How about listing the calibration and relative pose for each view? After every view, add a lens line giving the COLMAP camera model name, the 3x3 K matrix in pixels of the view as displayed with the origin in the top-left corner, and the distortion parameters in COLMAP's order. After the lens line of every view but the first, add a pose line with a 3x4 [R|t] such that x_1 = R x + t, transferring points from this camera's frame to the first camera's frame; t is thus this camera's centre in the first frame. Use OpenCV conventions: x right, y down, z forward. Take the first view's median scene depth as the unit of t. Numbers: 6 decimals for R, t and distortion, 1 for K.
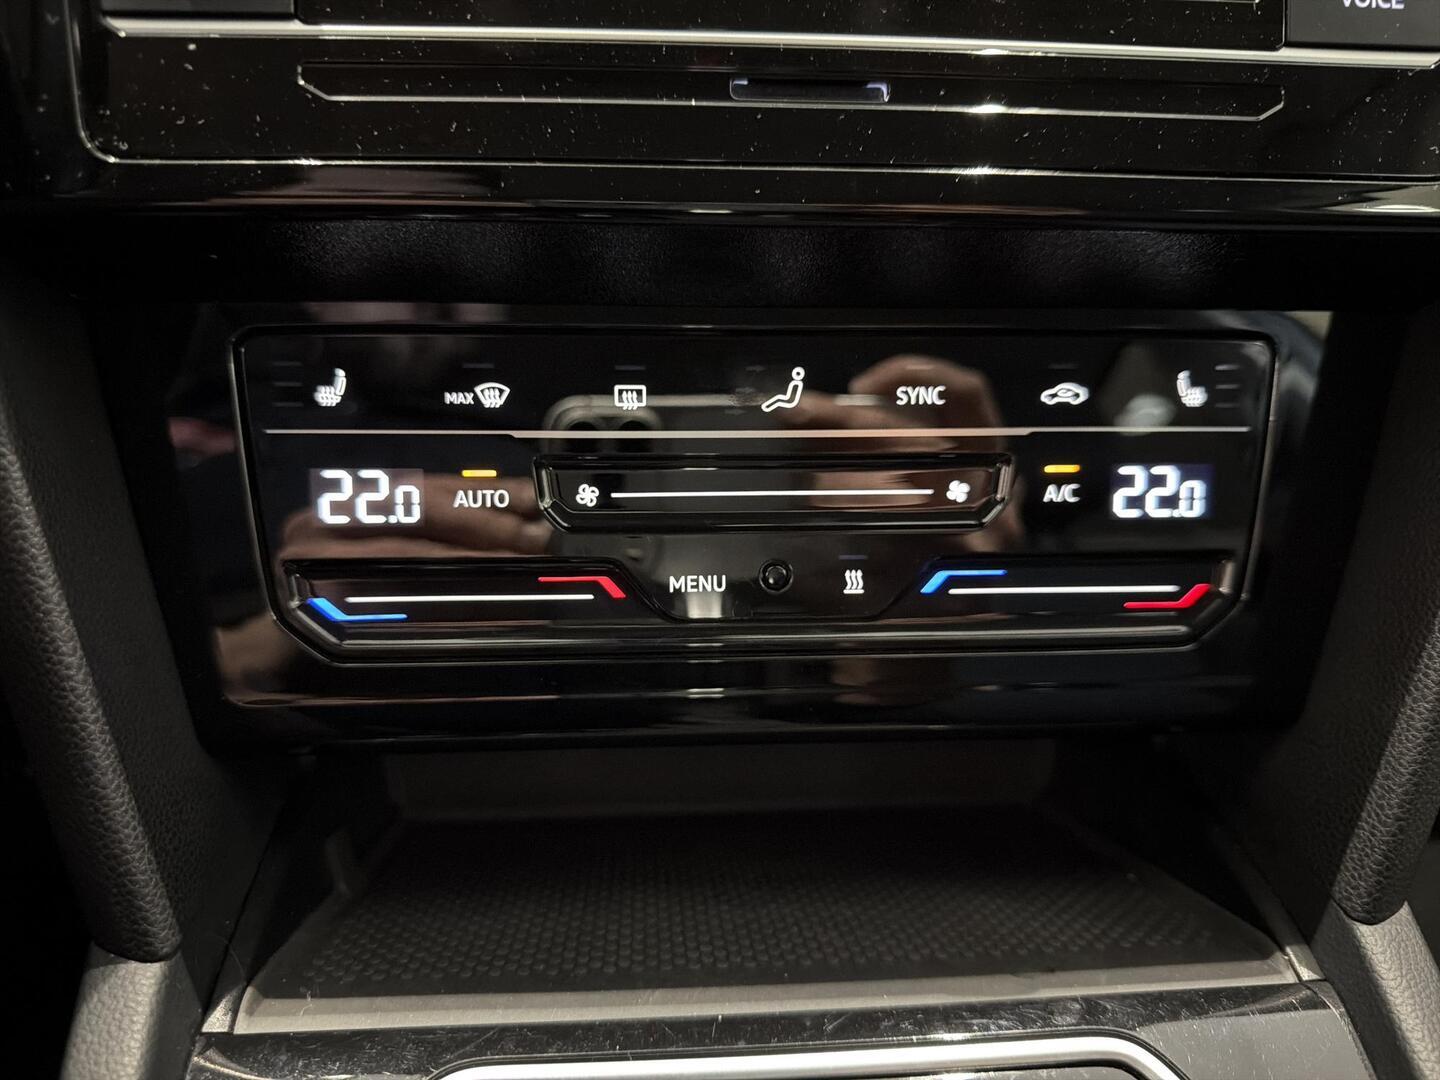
lens RADIAL K [[1029.0, 0, 728.4], [0, 1029.0, 532.1], [0, 0, 1]] dist [-0.007553, -0.047965]
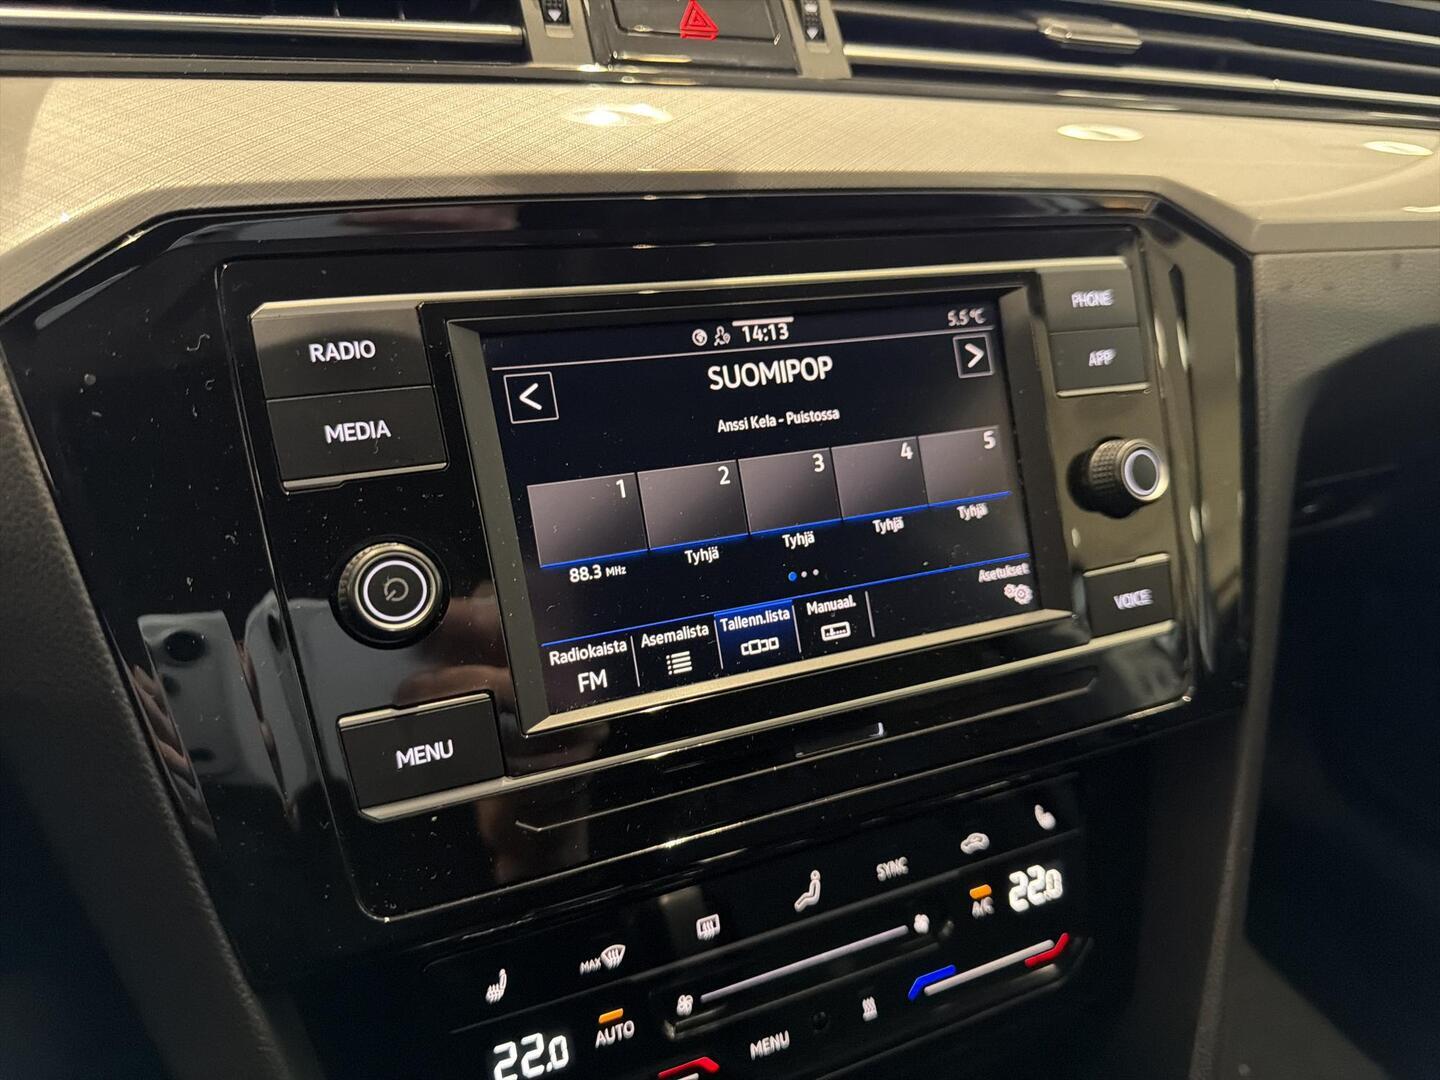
lens RADIAL K [[1029.0, 0, 722.6], [0, 1029.0, 543.4], [0, 0, 1]] dist [-0.007553, -0.047965]
pose [[0.937037, -0.135593, 0.321832, -0.442083], [0.155756, 0.987079, -0.037625, -0.572005], [-0.312572, 0.085383, 0.946049, -0.331827]]
